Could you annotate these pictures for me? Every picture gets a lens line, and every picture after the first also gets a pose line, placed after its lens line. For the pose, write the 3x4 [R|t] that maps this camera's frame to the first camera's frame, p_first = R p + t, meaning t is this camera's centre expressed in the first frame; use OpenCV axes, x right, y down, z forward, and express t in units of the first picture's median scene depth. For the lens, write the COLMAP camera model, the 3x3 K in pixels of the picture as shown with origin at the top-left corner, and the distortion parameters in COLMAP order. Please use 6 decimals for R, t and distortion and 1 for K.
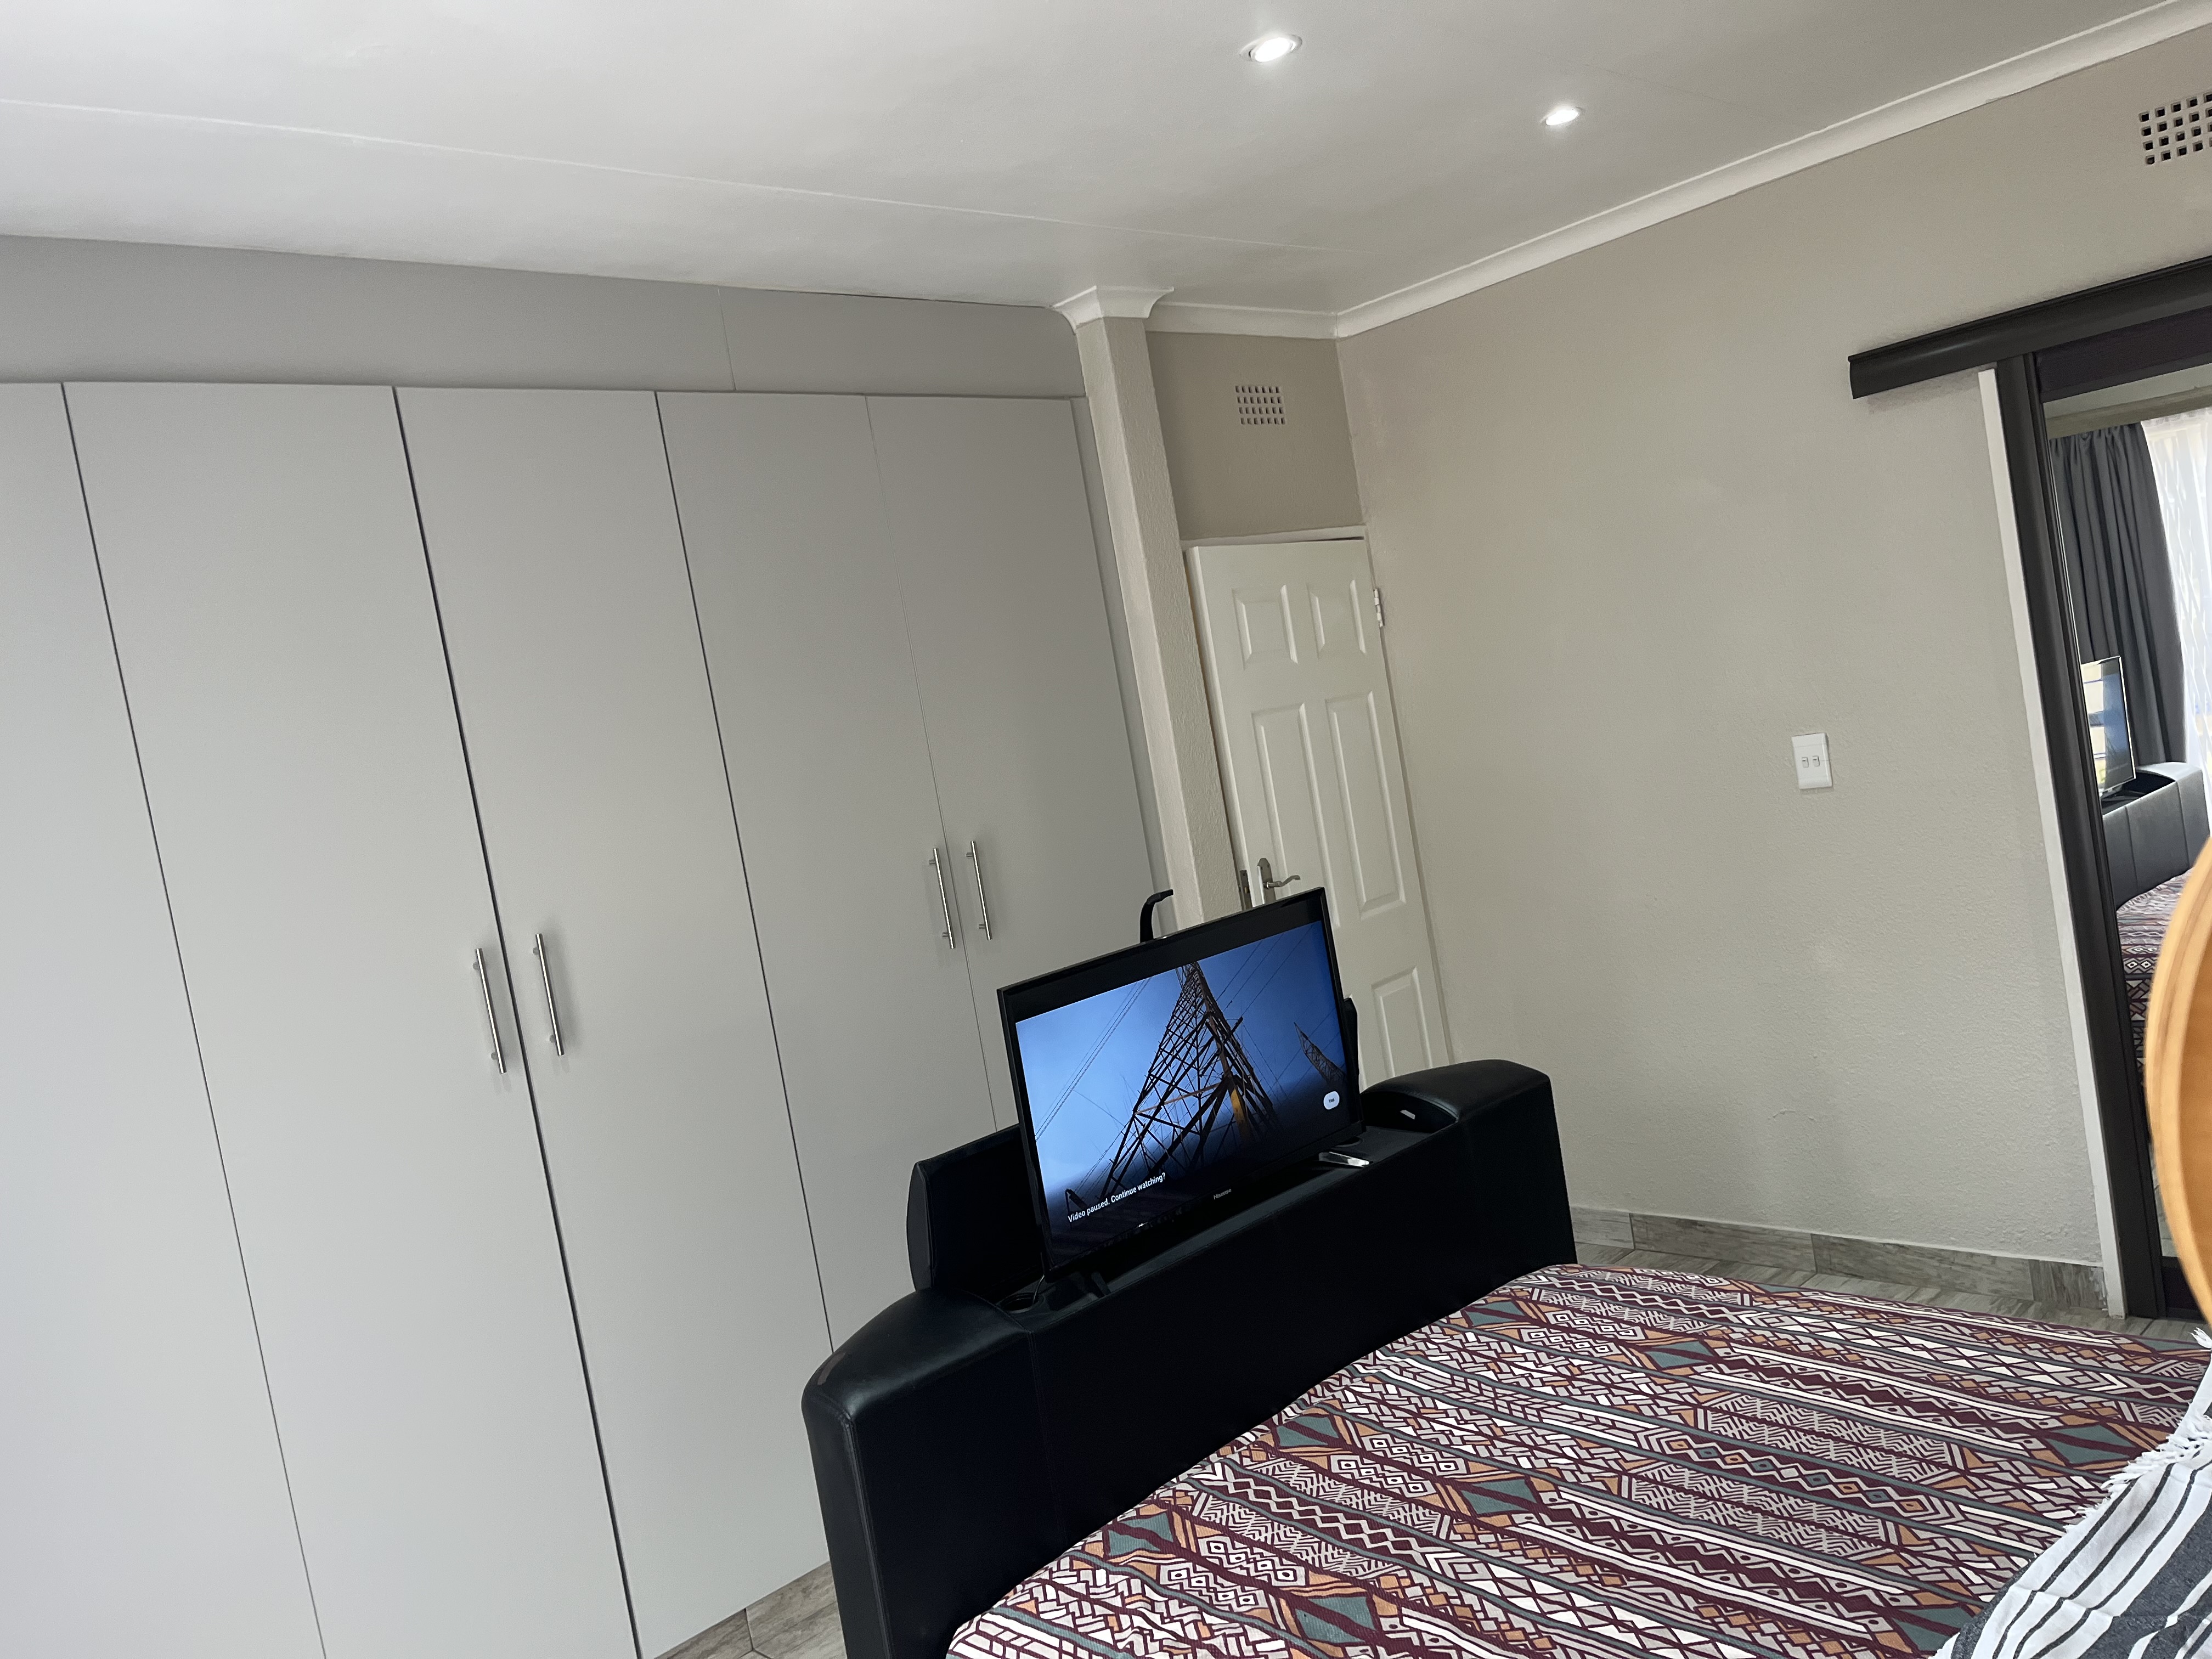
lens RADIAL K [[1689.5, 0, 1098.3], [0, 1689.5, 835.8], [0, 0, 1]] dist [0.062645, -0.081097]
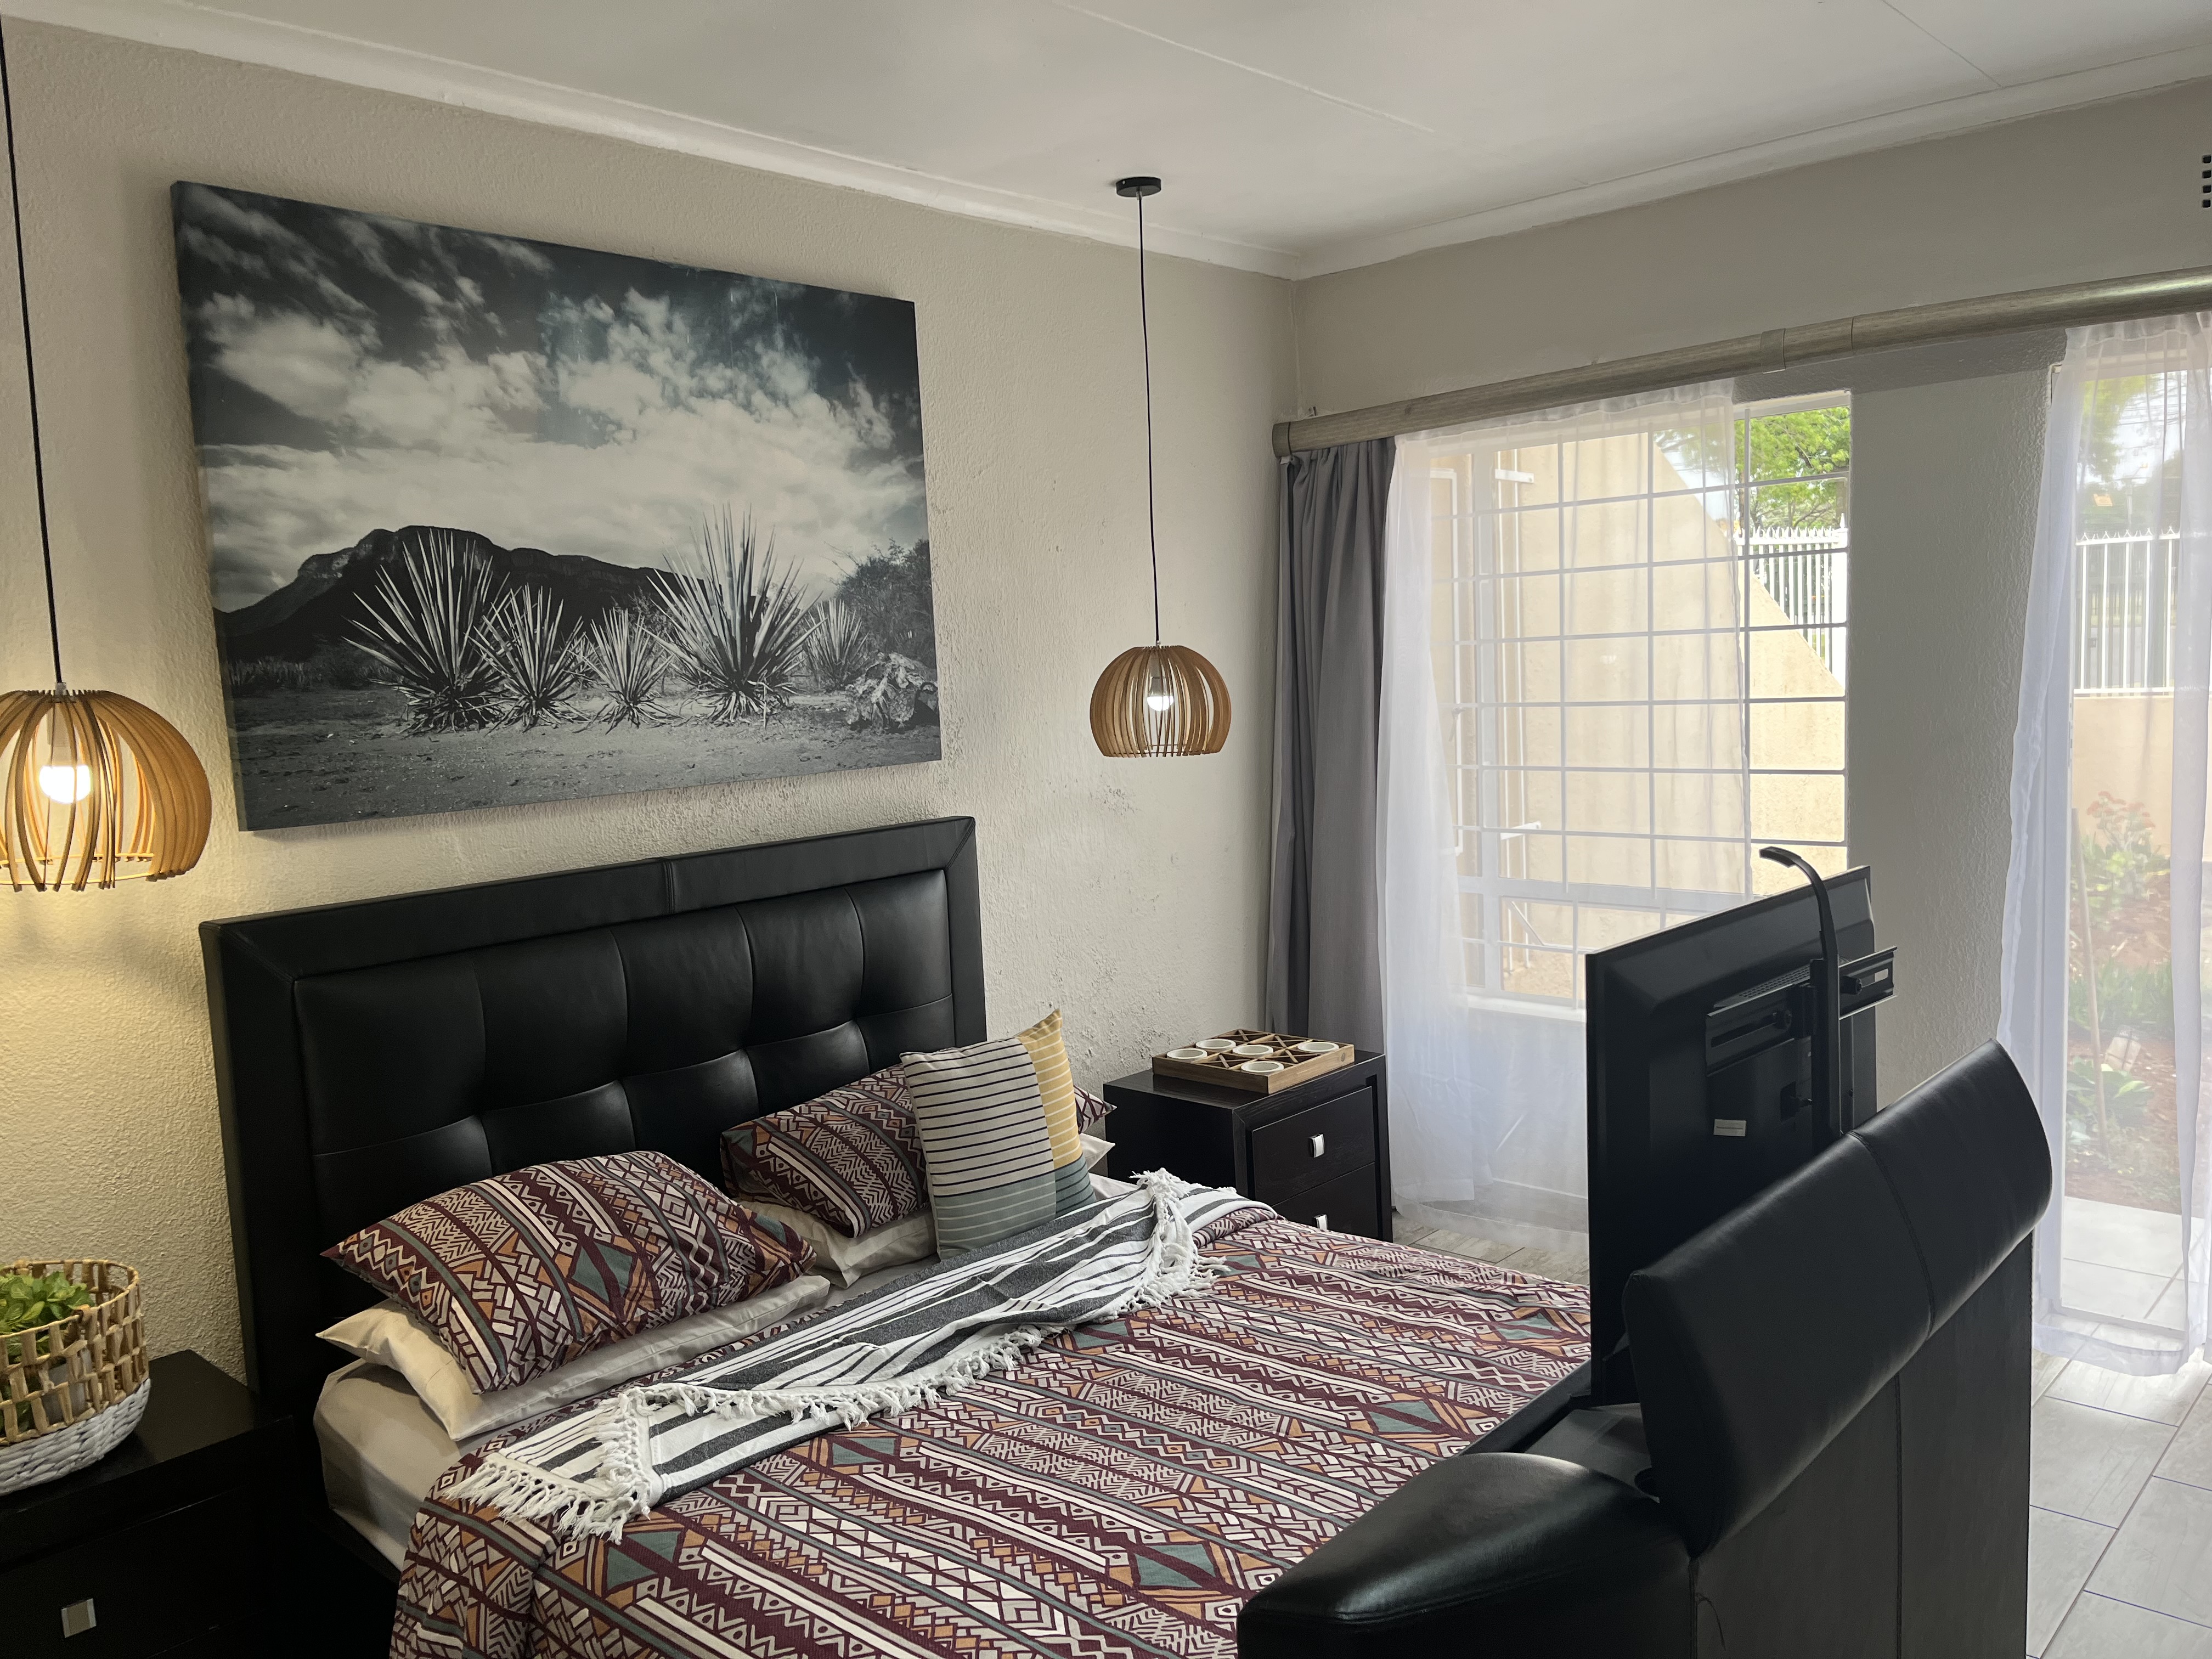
lens RADIAL K [[1689.5, 0, 1082.6], [0, 1689.5, 834.0], [0, 0, 1]] dist [0.062645, -0.081097]
pose [[-0.974591, 0.219780, -0.043237, 0.344427], [0.208809, 0.961298, 0.179734, -0.156952], [0.081065, 0.166138, -0.982765, 1.706370]]
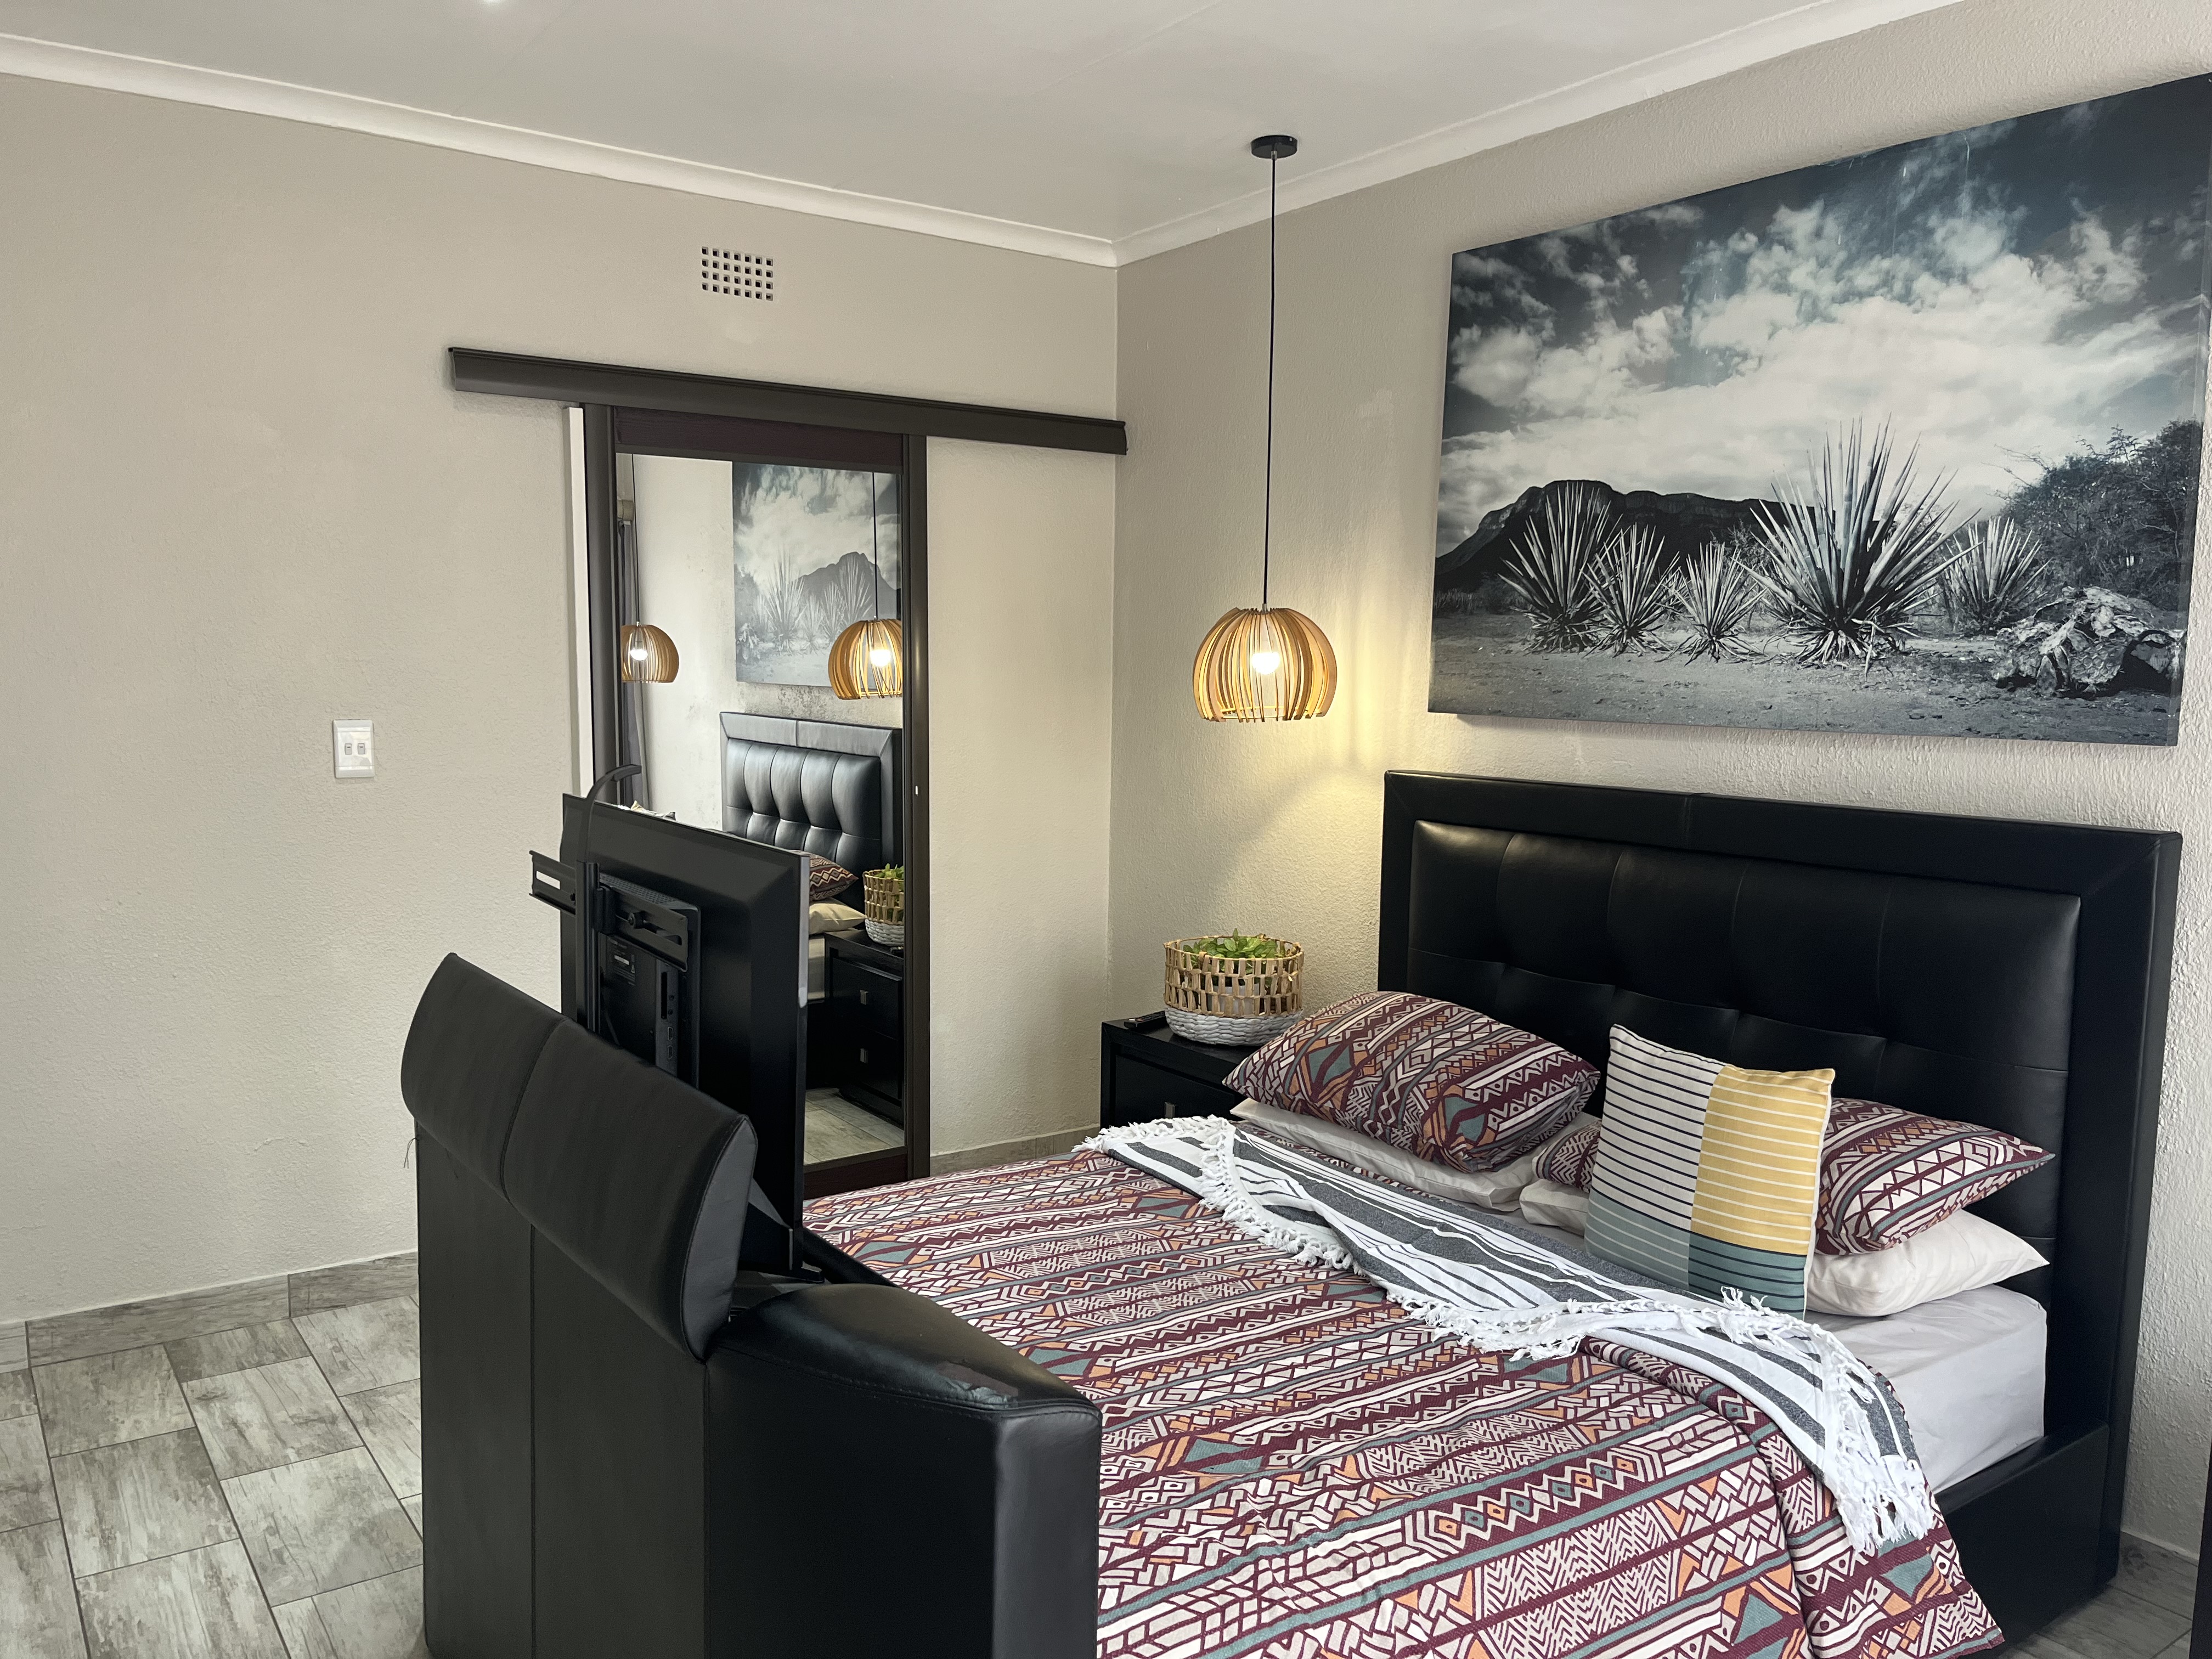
lens RADIAL K [[1689.5, 0, 1097.7], [0, 1689.5, 831.1], [0, 0, 1]] dist [0.062645, -0.081097]
pose [[0.133496, 0.068288, 0.988694, -0.699098], [0.029248, 0.996917, -0.072805, 0.126416], [-0.990618, 0.038637, 0.131087, 0.729534]]
